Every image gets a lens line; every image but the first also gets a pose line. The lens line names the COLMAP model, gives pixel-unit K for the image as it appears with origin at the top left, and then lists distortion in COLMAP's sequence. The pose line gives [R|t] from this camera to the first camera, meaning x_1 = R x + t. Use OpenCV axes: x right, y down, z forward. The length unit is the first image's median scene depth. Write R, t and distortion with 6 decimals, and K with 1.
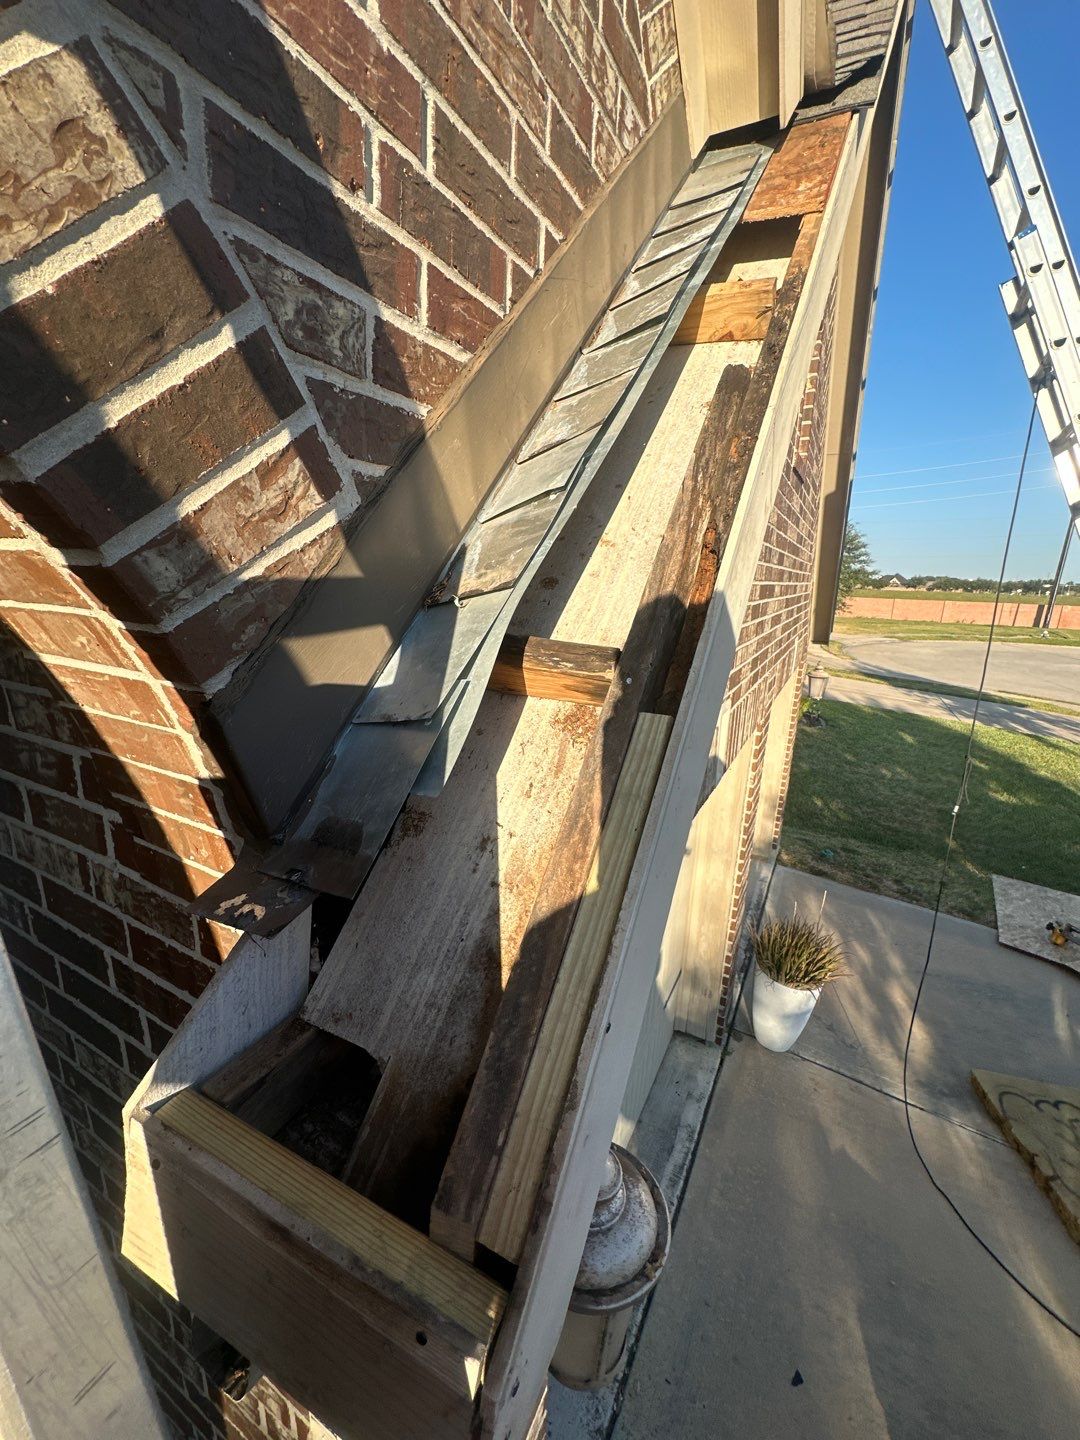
lens RADIAL K [[573.6, 0, 541.3], [0, 573.6, 719.7], [0, 0, 1]] dist [-0.002393, 0.000097]
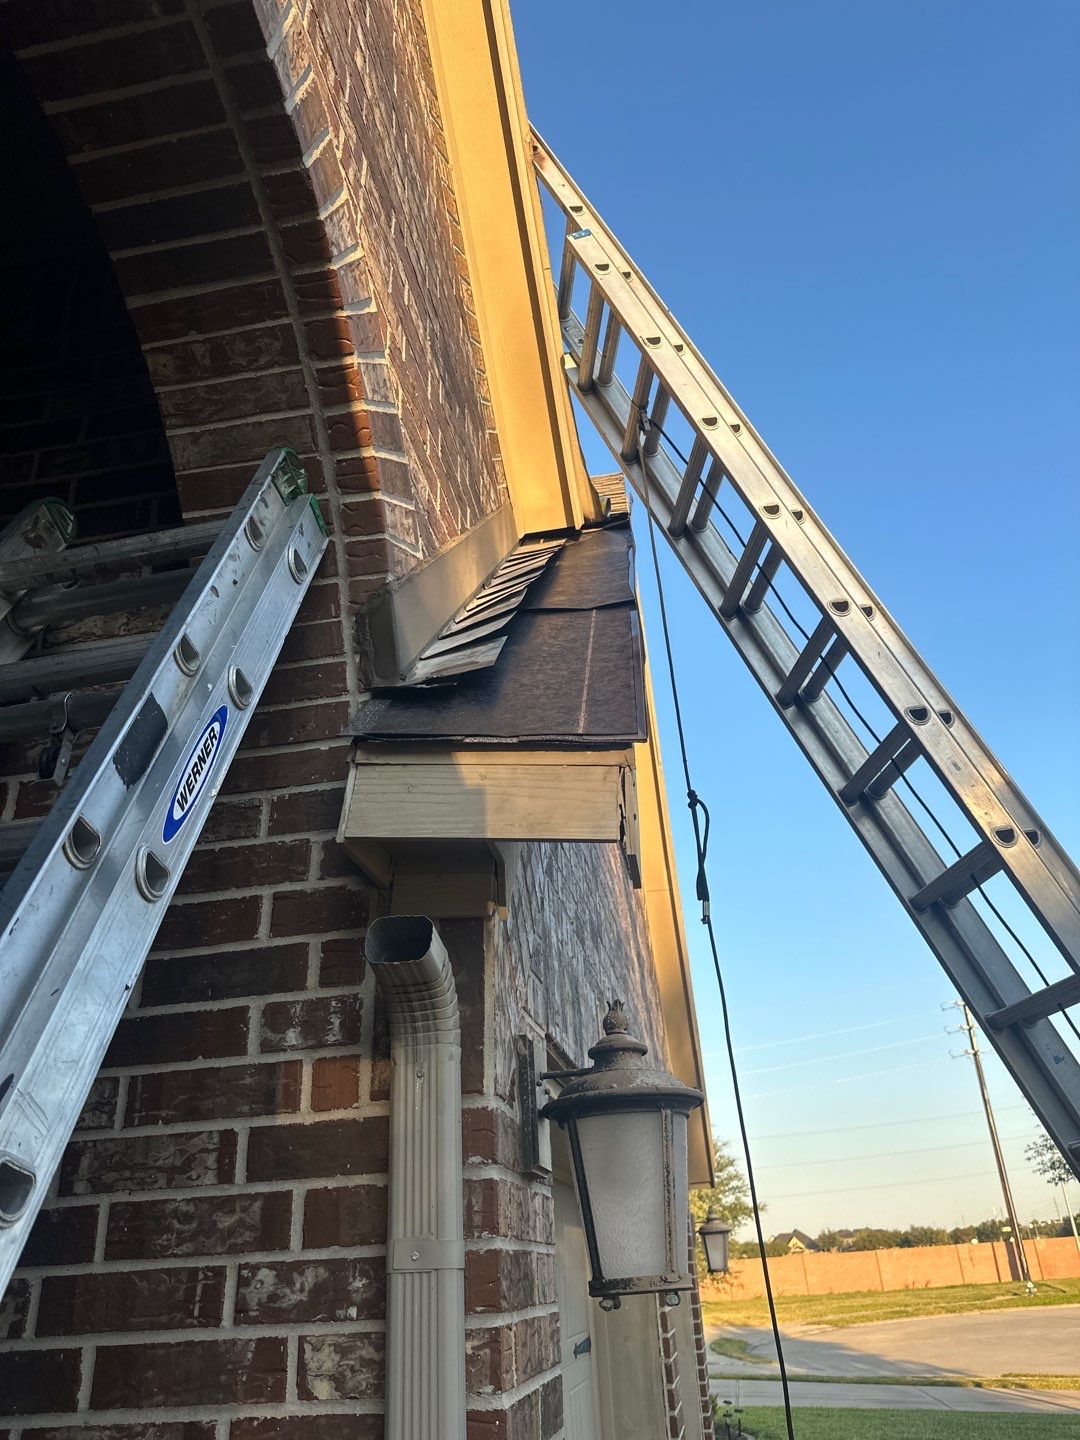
lens RADIAL K [[1001.3, 0, 537.0], [0, 1001.3, 722.7], [0, 0, 1]] dist [0.160516, -0.276152]
pose [[0.946537, 0.075942, 0.313529, -0.683914], [0.156270, 0.742314, -0.651575, 1.525539], [-0.282219, 0.665735, 0.690760, -0.649856]]
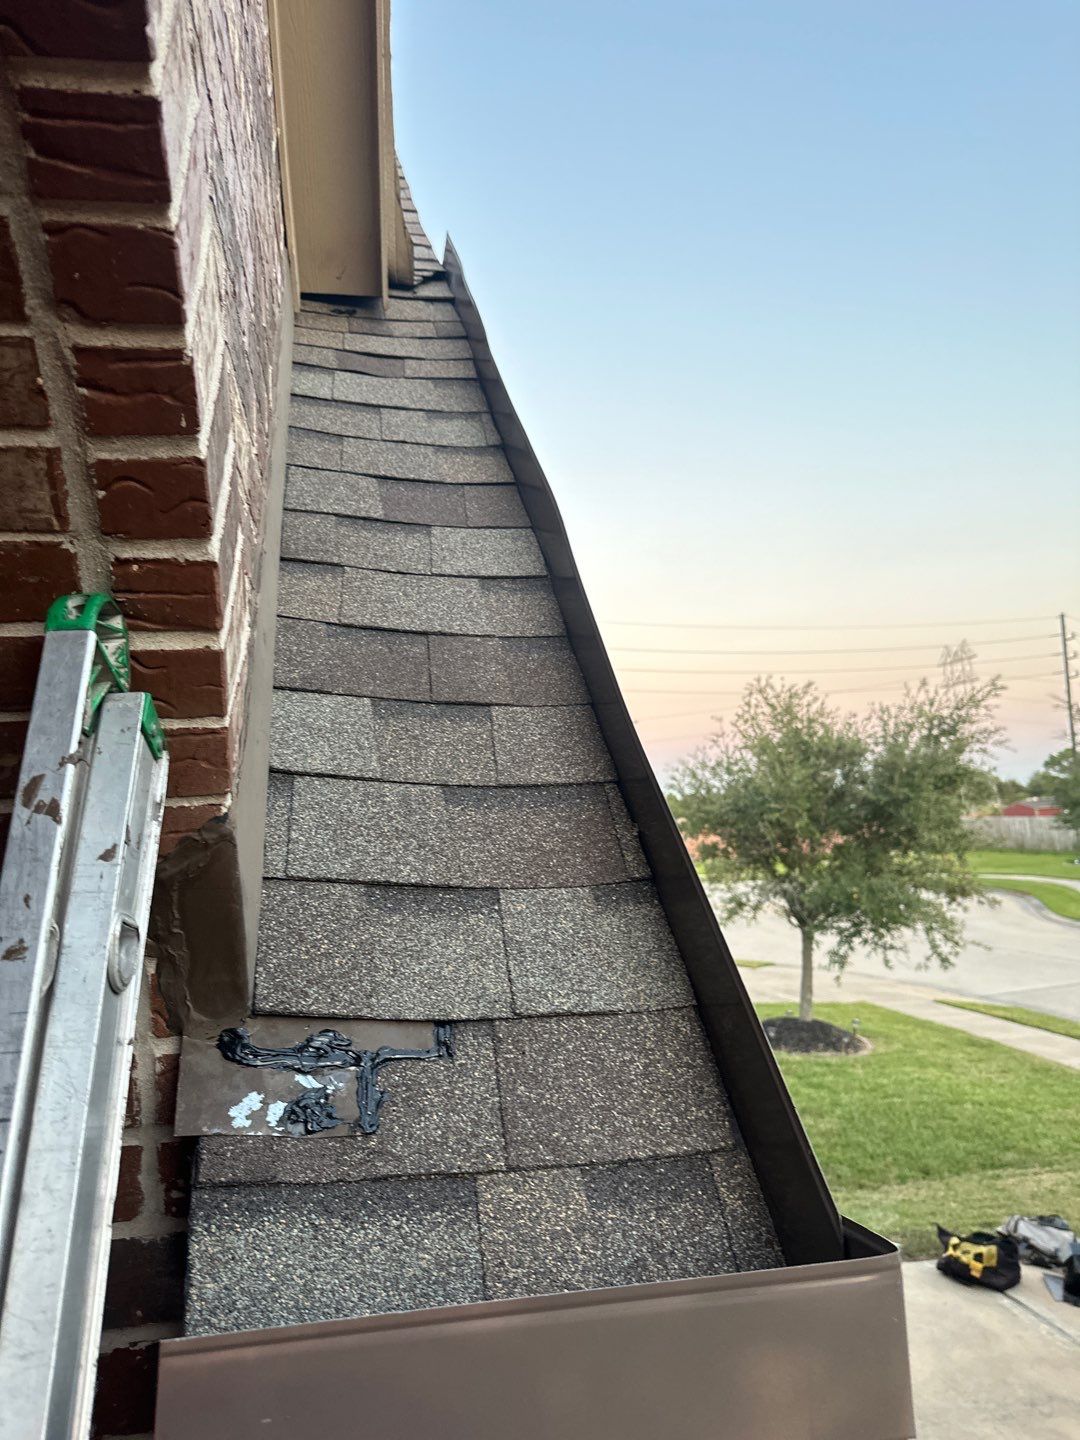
lens RADIAL K [[1013.0, 0, 545.8], [0, 1013.0, 713.2], [0, 0, 1]] dist [0.097795, -0.166426]
pose [[0.774204, -0.009259, 0.632868, -0.726192], [0.235887, 0.932079, -0.274929, 0.220746], [-0.587338, 0.362136, 0.723804, -0.265526]]
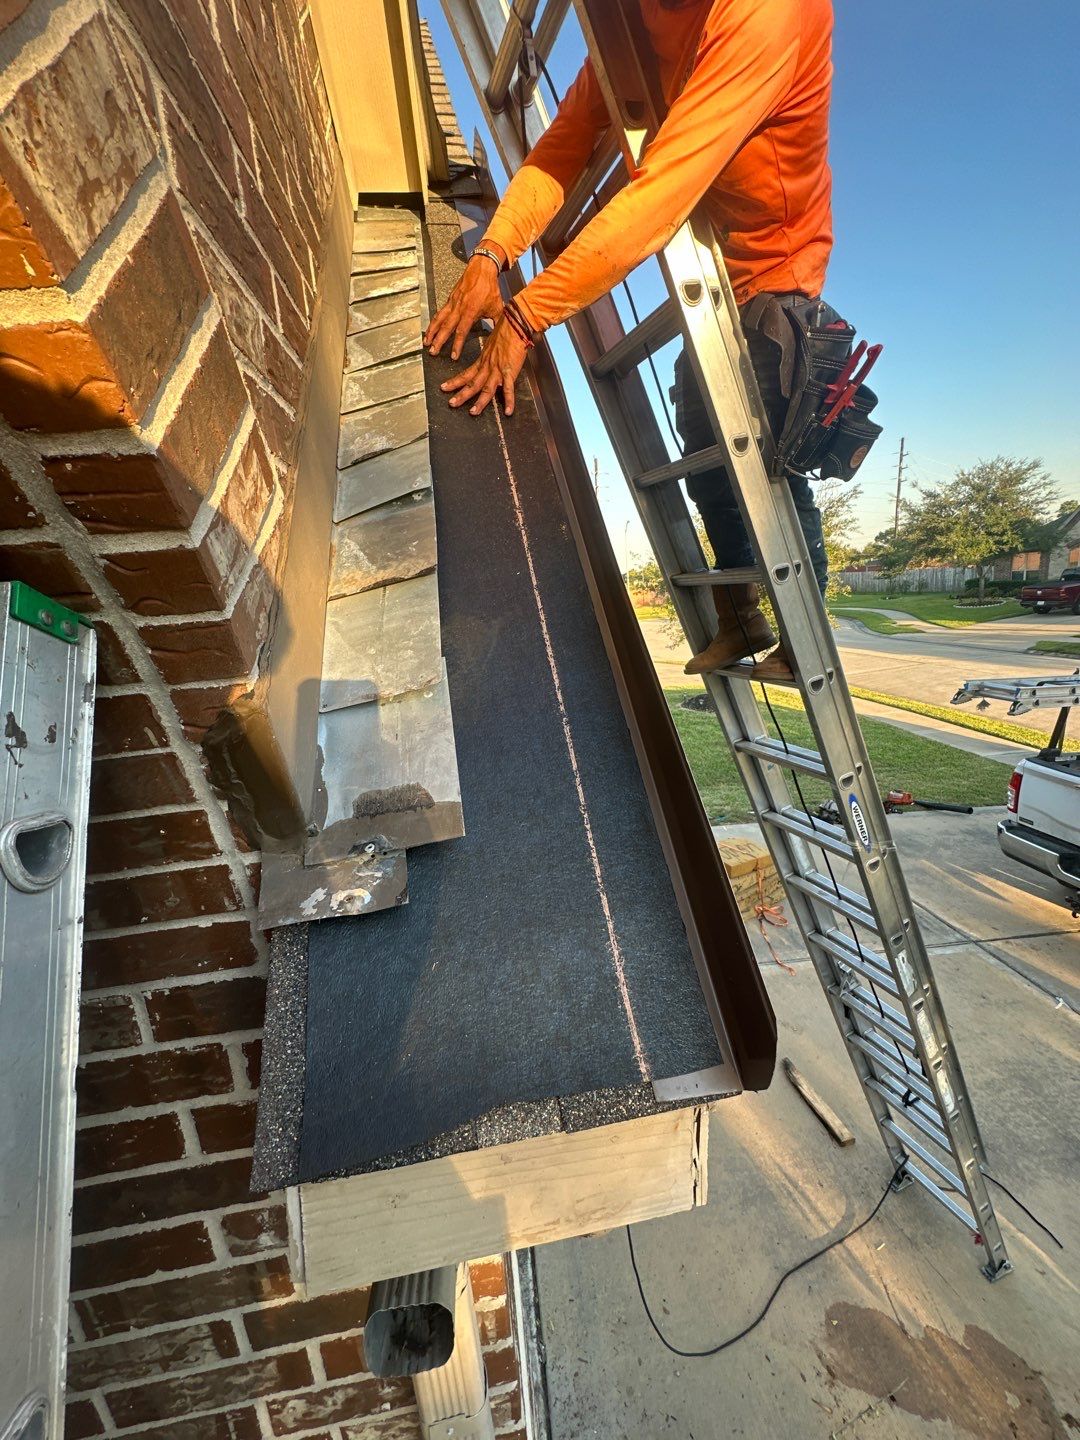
lens RADIAL K [[572.2, 0, 541.5], [0, 572.2, 719.9], [0, 0, 1]] dist [-0.000679, -0.000080]
pose [[0.806728, -0.232243, 0.543372, -0.448893], [0.254795, 0.966370, 0.034750, 0.065432], [-0.533170, 0.110415, 0.838772, -0.043854]]
